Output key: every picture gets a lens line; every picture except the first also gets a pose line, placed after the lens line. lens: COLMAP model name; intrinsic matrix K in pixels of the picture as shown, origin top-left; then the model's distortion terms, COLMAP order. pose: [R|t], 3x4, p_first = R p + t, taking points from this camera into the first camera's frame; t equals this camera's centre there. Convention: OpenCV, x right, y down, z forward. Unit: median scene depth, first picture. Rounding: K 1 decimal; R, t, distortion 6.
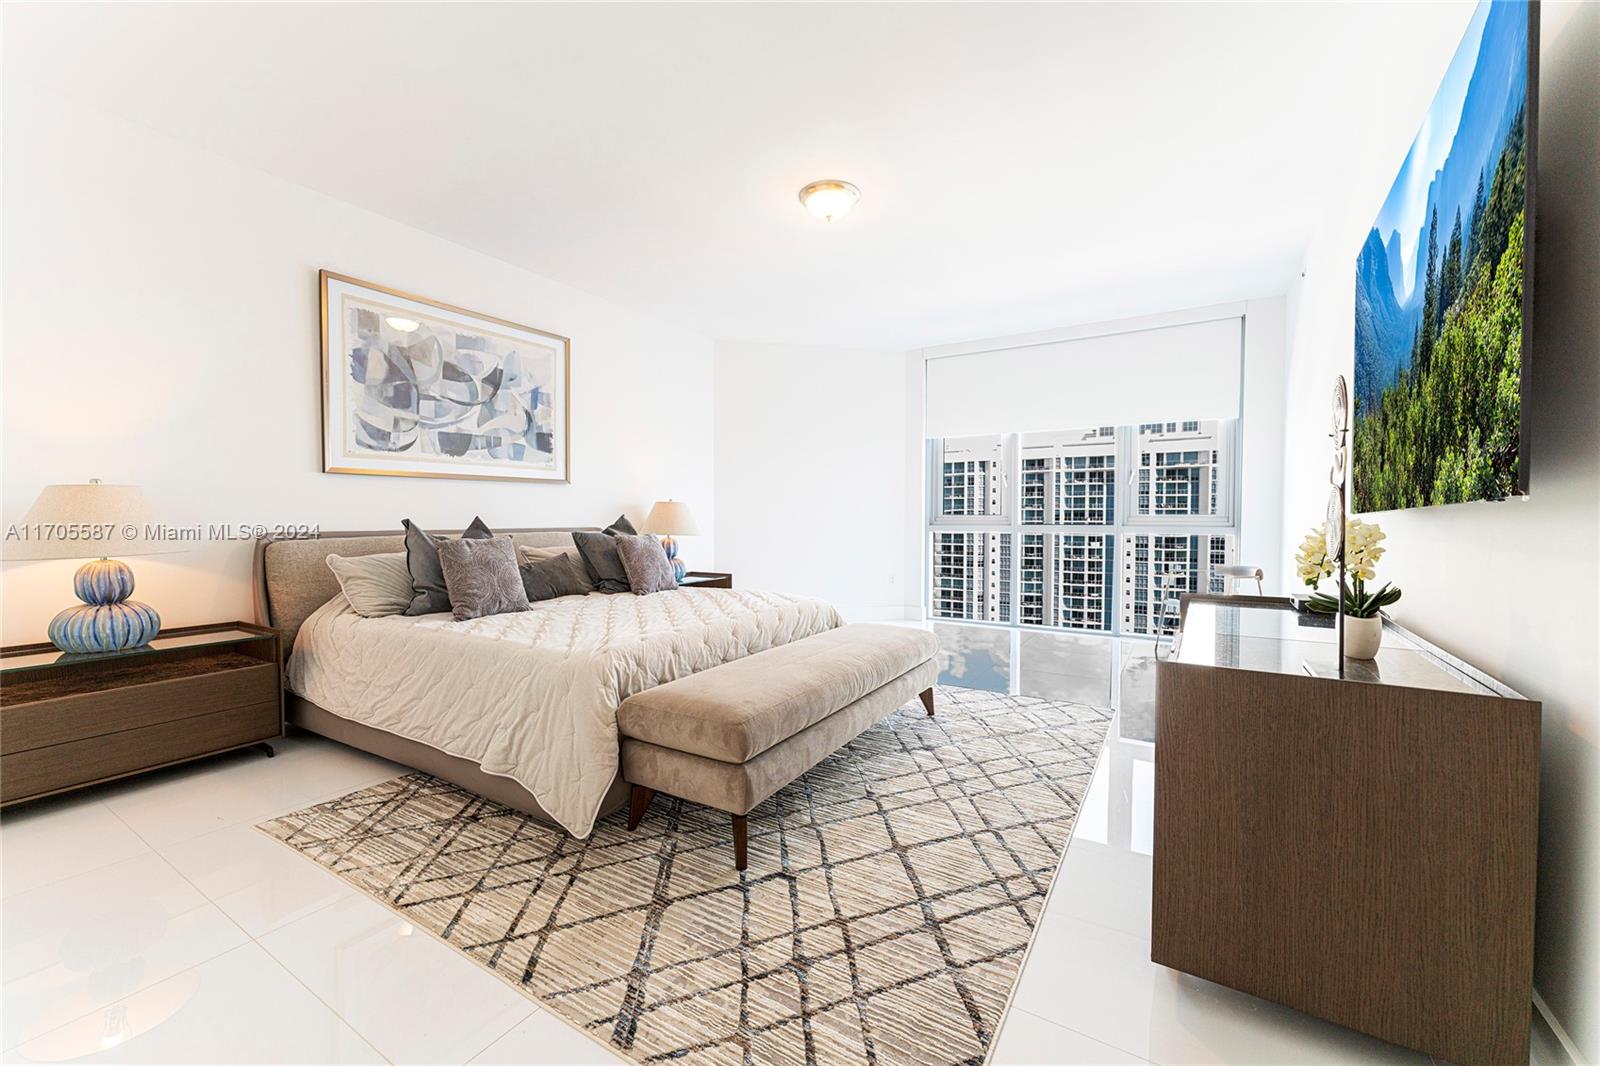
lens RADIAL K [[633.6, 0, 786.4], [0, 633.6, 526.5], [0, 0, 1]] dist [-0.002882, -0.000134]
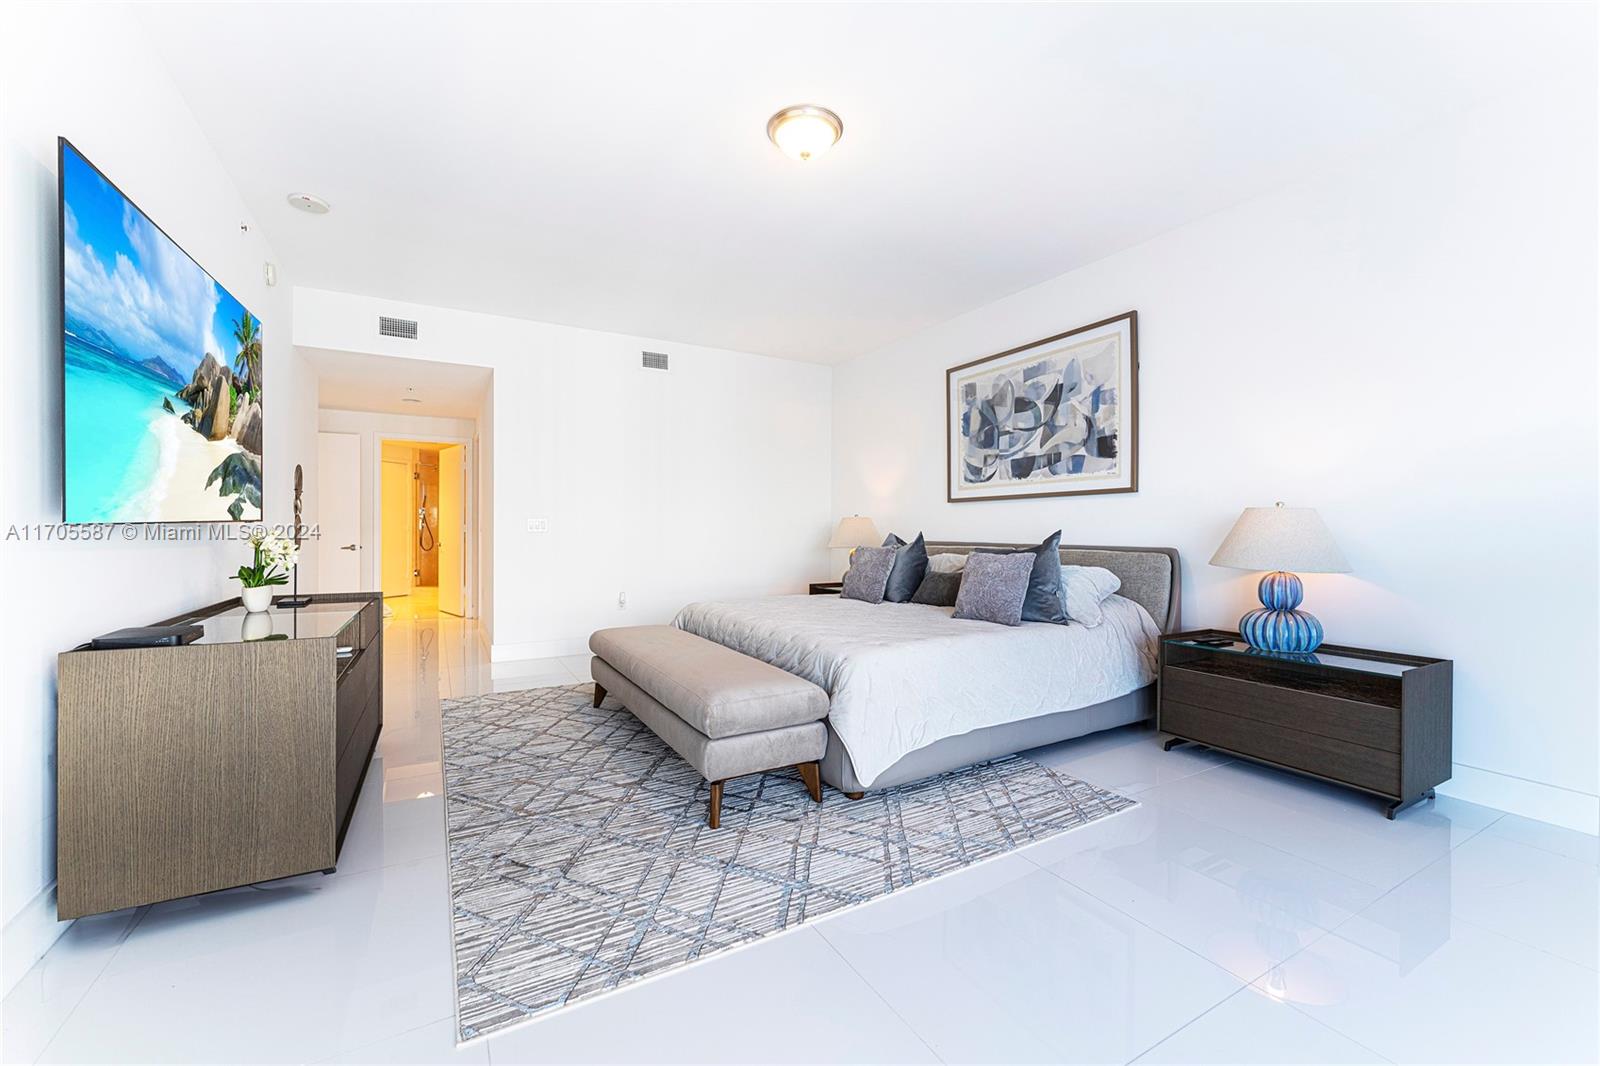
lens RADIAL K [[633.6, 0, 786.4], [0, 633.6, 526.5], [0, 0, 1]] dist [-0.002882, -0.000134]
pose [[-0.472683, -0.020016, -0.881005, 0.640738], [-0.031348, 0.999491, -0.005889, -0.006365], [0.880675, 0.024835, -0.473070, 1.132695]]
